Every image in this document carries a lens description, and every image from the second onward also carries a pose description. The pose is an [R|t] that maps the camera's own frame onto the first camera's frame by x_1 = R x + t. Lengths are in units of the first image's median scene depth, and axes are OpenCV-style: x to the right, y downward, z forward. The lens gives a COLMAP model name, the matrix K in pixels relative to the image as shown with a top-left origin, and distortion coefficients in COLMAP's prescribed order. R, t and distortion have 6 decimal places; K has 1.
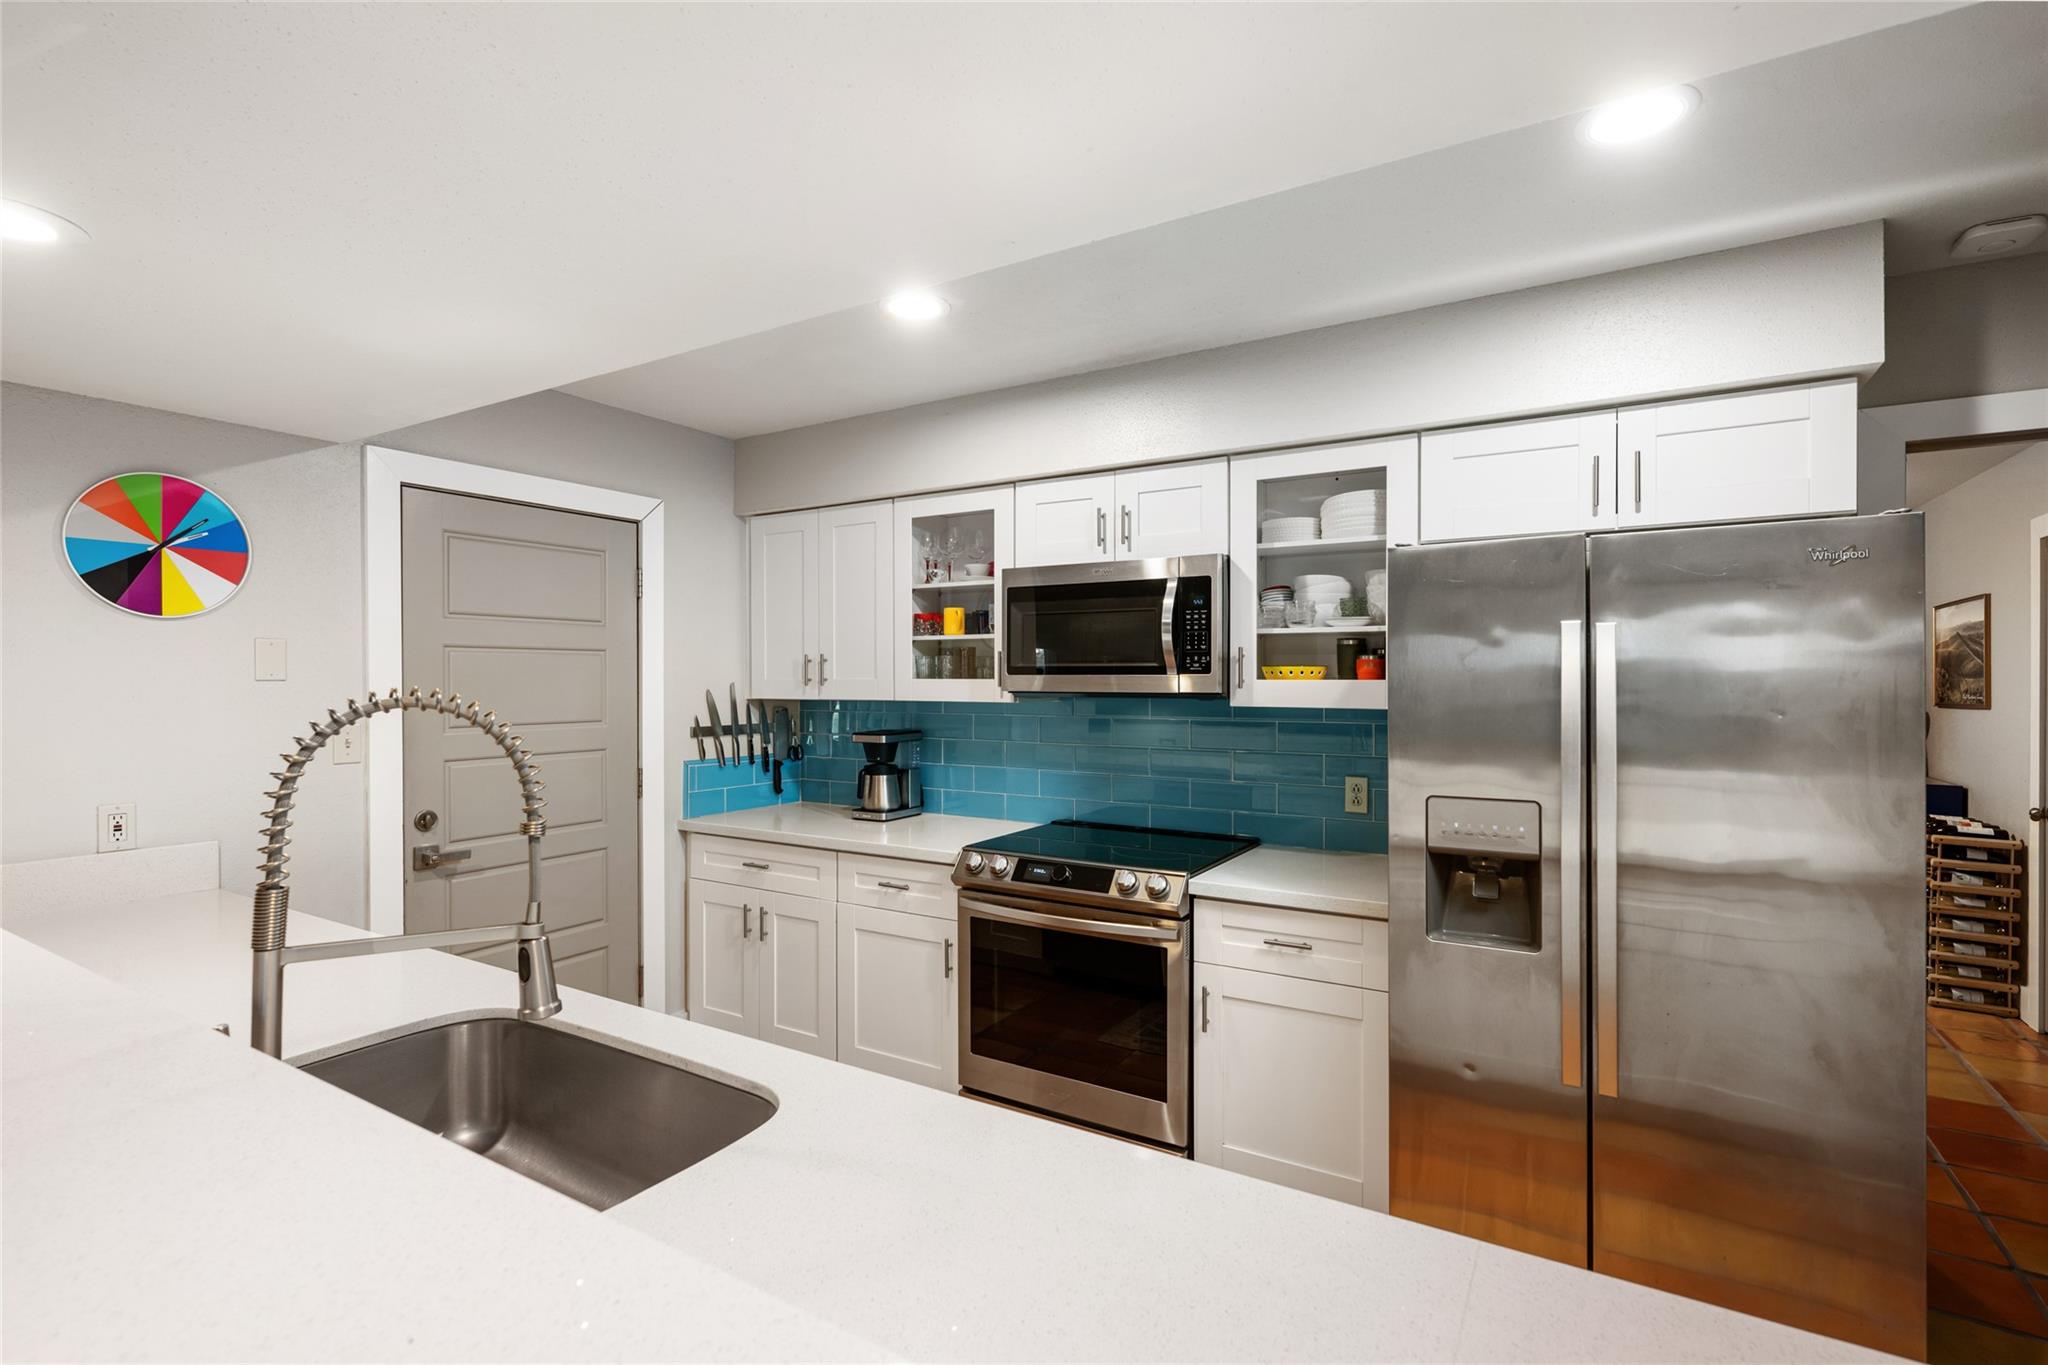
lens RADIAL K [[919.5, 0, 1018.1], [0, 919.5, 683.8], [0, 0, 1]] dist [0.000051, -0.000972]
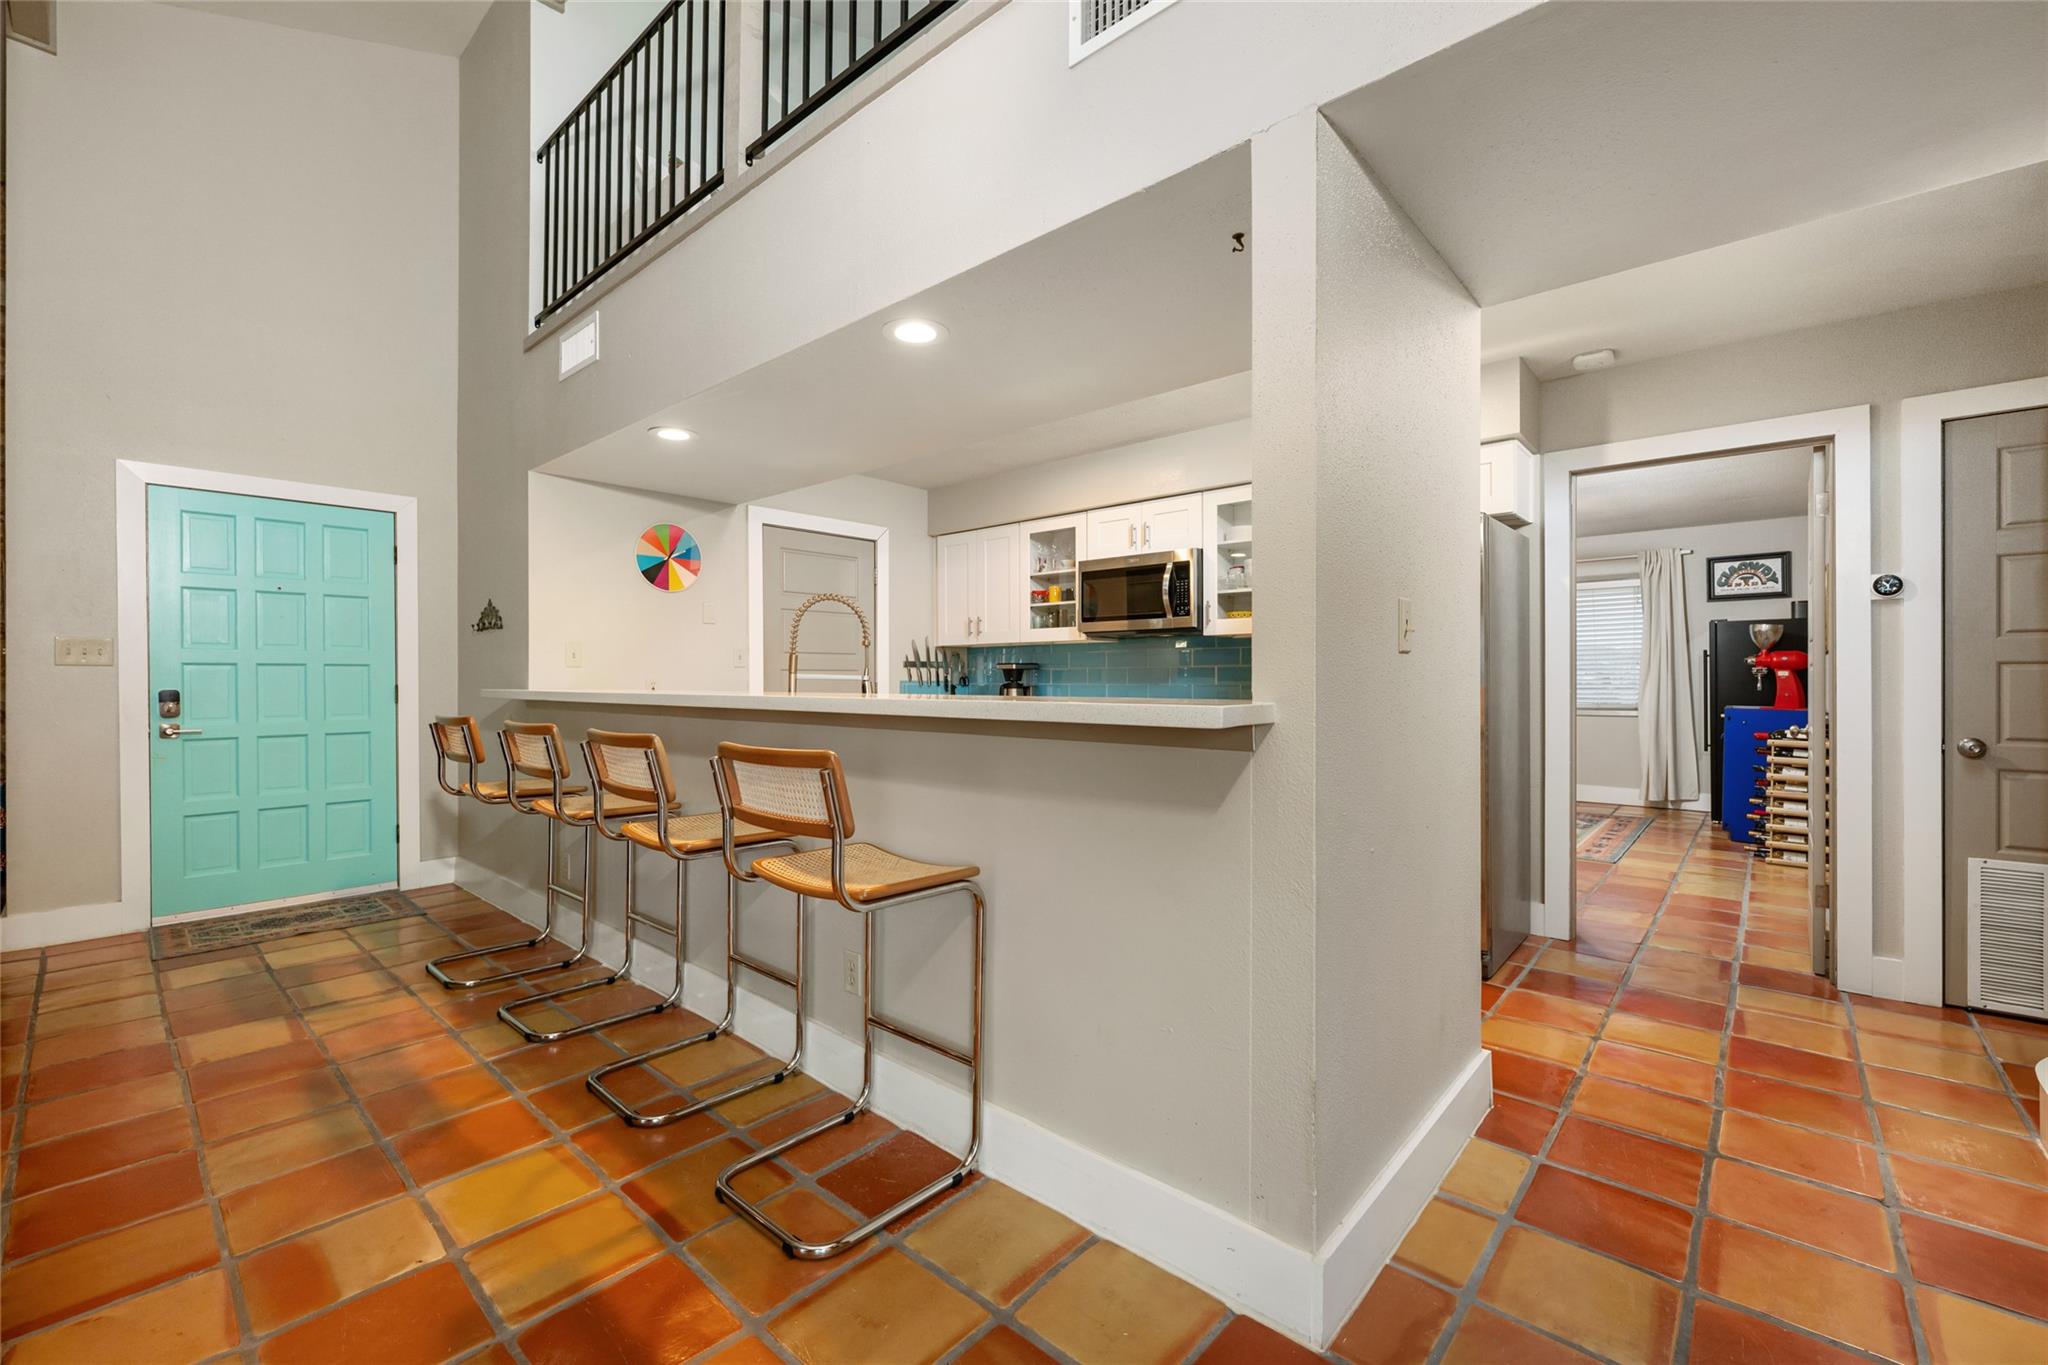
lens RADIAL K [[850.6, 0, 1024.3], [0, 850.6, 677.9], [0, 0, 1]] dist [-0.002412, 0.000114]
pose [[0.982843, -0.001536, -0.184437, 0.167990], [-0.000569, 0.999935, -0.011362, 0.106109], [0.184443, 0.011272, 0.982779, -0.550973]]
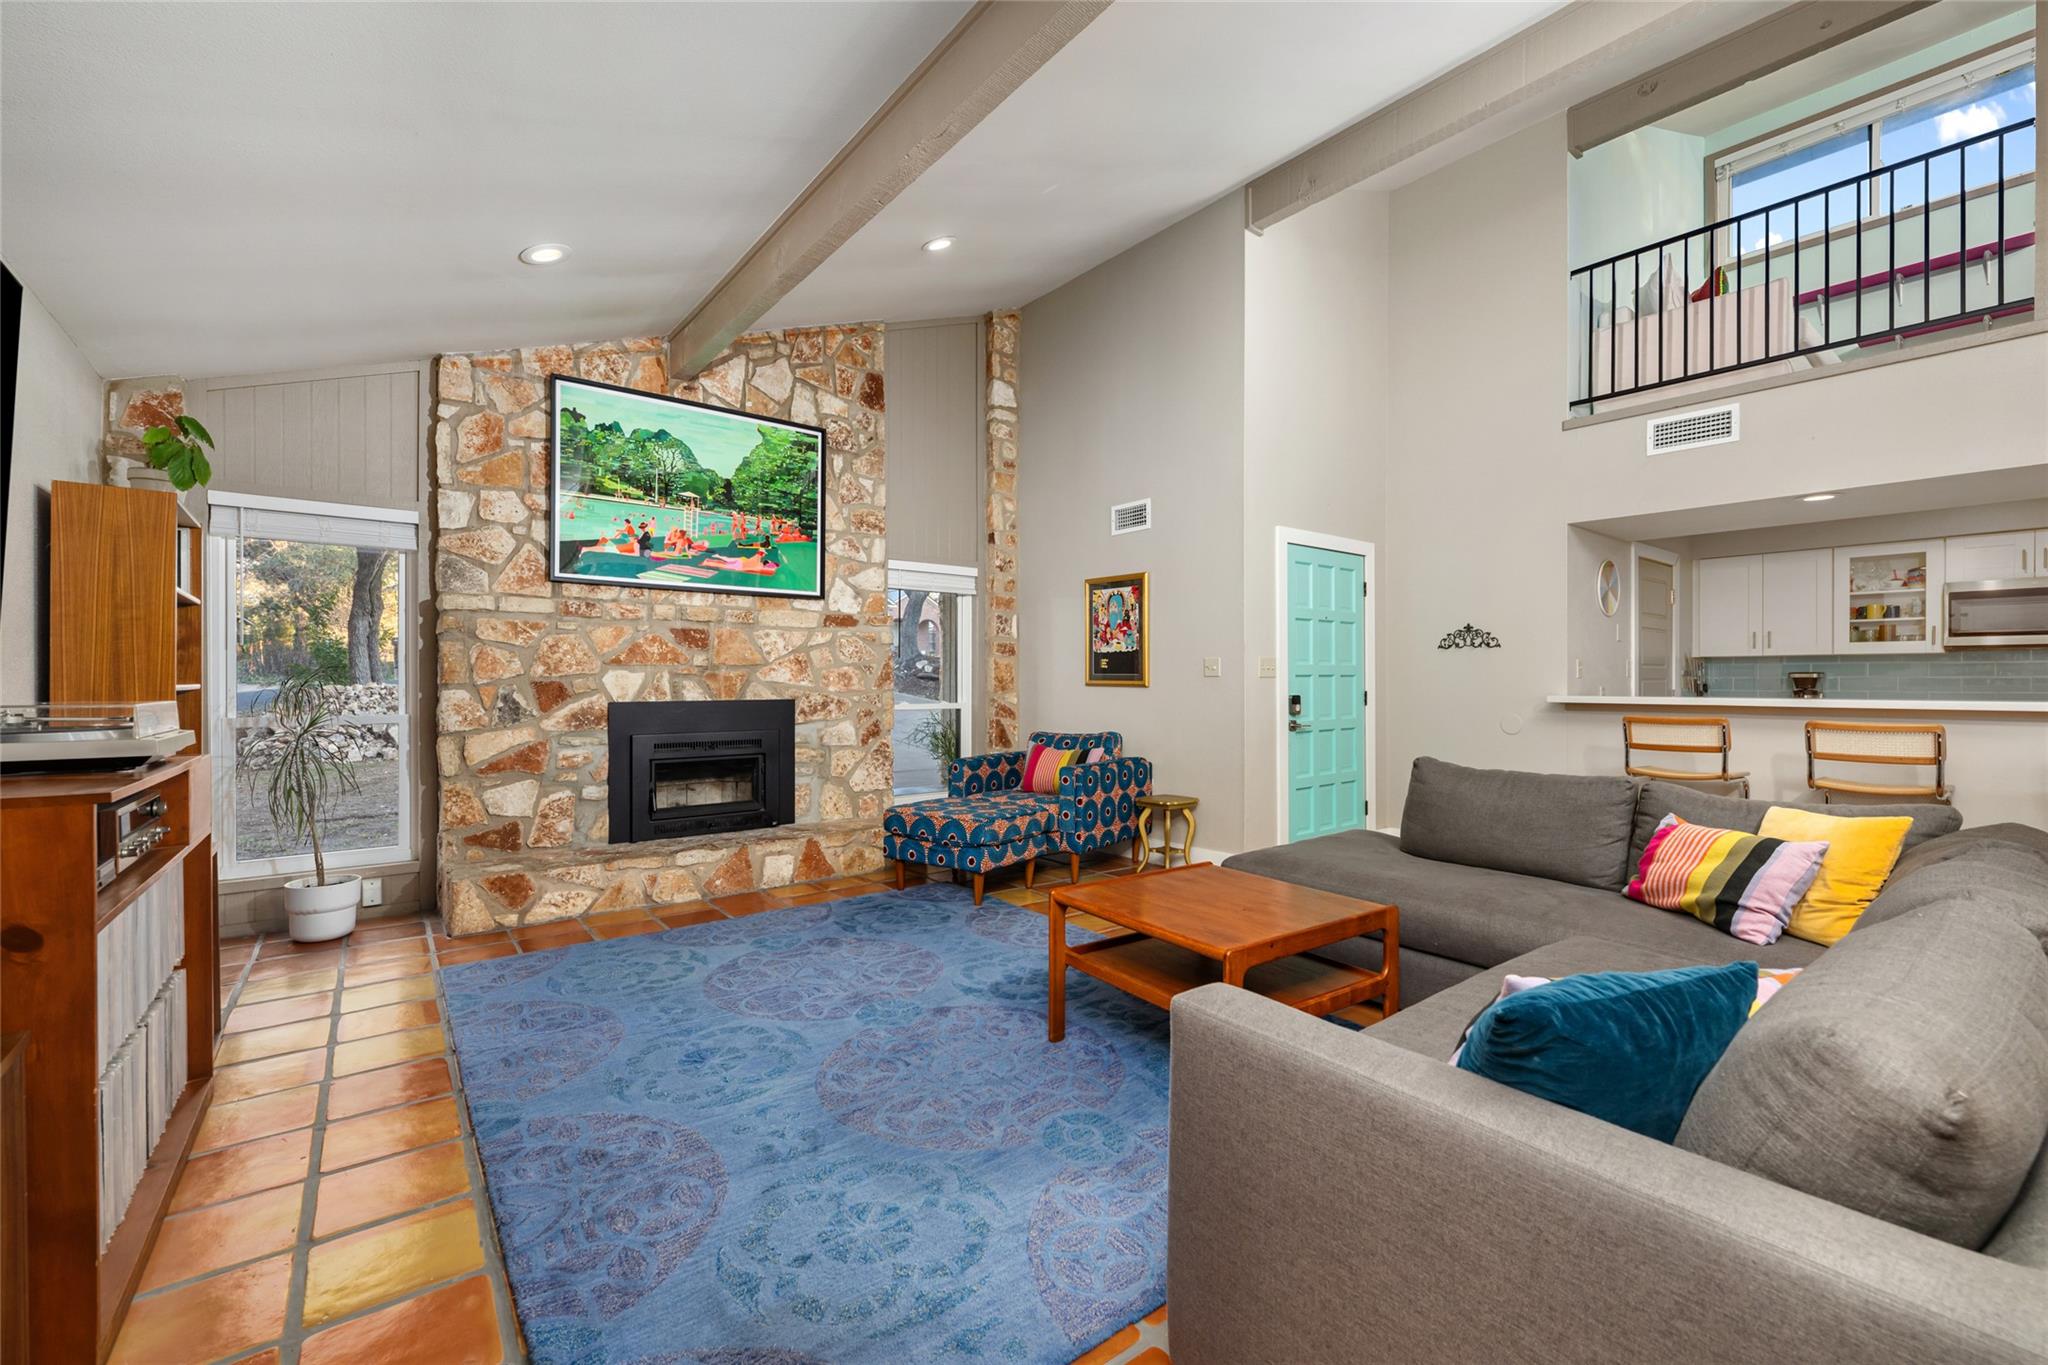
lens RADIAL K [[850.6, 0, 1027.4], [0, 850.6, 681.8], [0, 0, 1]] dist [-0.002412, 0.000114]
pose [[0.937283, 0.000581, -0.348569, -1.154297], [-0.002493, 0.999984, -0.005036, 0.094637], [0.348561, 0.005589, 0.937270, -1.295697]]
